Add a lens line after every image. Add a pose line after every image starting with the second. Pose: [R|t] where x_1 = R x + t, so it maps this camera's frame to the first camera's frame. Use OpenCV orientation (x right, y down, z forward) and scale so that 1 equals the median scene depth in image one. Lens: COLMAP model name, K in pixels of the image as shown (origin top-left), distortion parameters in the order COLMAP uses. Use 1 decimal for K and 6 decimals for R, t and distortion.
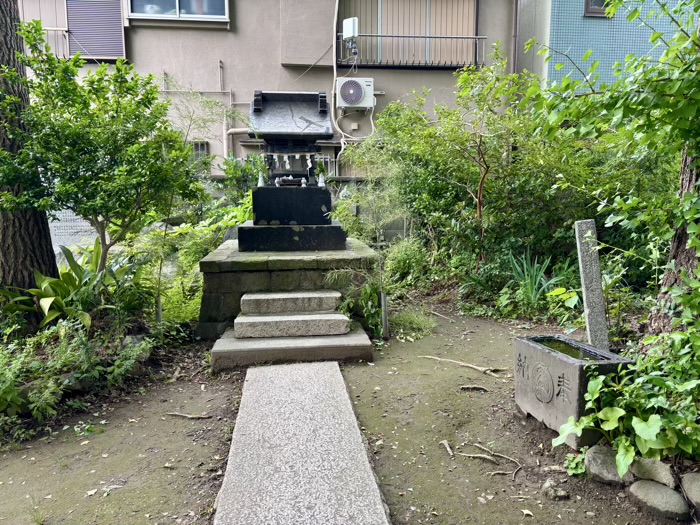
lens RADIAL K [[516.9, 0, 347.8], [0, 516.9, 263.5], [0, 0, 1]] dist [0.048594, -0.054031]
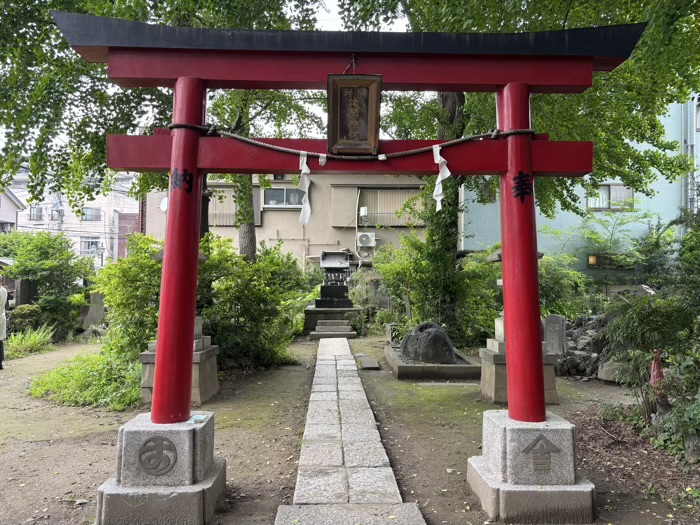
lens RADIAL K [[516.9, 0, 356.8], [0, 516.9, 267.1], [0, 0, 1]] dist [0.048594, -0.054031]
pose [[0.997749, 0.007412, -0.066653, 0.192451], [-0.018163, 0.986595, -0.162173, 0.198954], [0.064557, 0.163019, 0.984509, -1.712263]]
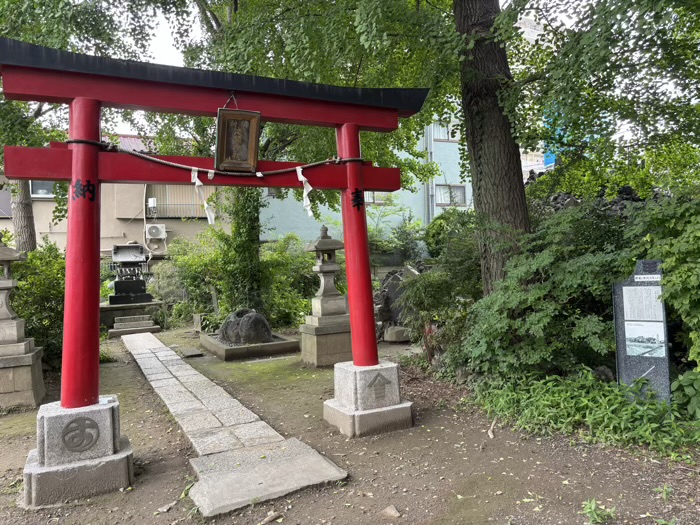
lens RADIAL K [[516.9, 0, 352.8], [0, 516.9, 257.3], [0, 0, 1]] dist [0.048594, -0.054031]
pose [[0.935846, -0.028225, 0.351278, 0.029695], [0.084076, 0.985886, -0.144773, 0.220059], [-0.342234, 0.165019, 0.925011, -1.885964]]
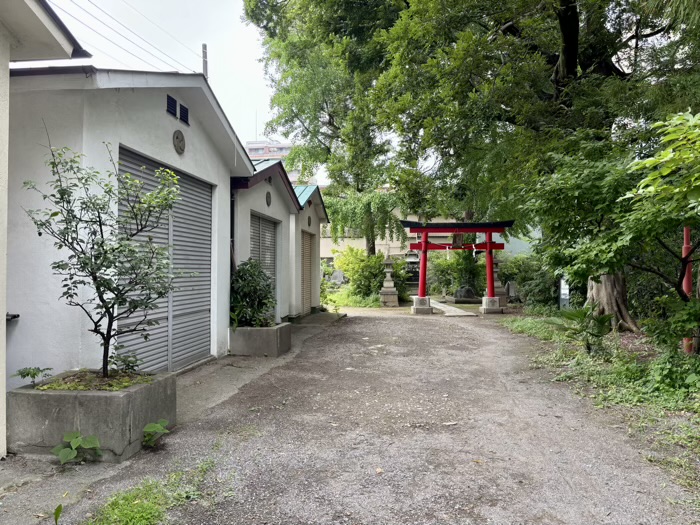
lens RADIAL K [[516.9, 0, 354.2], [0, 516.9, 262.0], [0, 0, 1]] dist [0.048594, -0.054031]
pose [[0.995150, 0.005635, -0.098211, -0.173970], [-0.019546, 0.989779, -0.141265, 0.533430], [0.096411, 0.142499, 0.985088, -4.358503]]
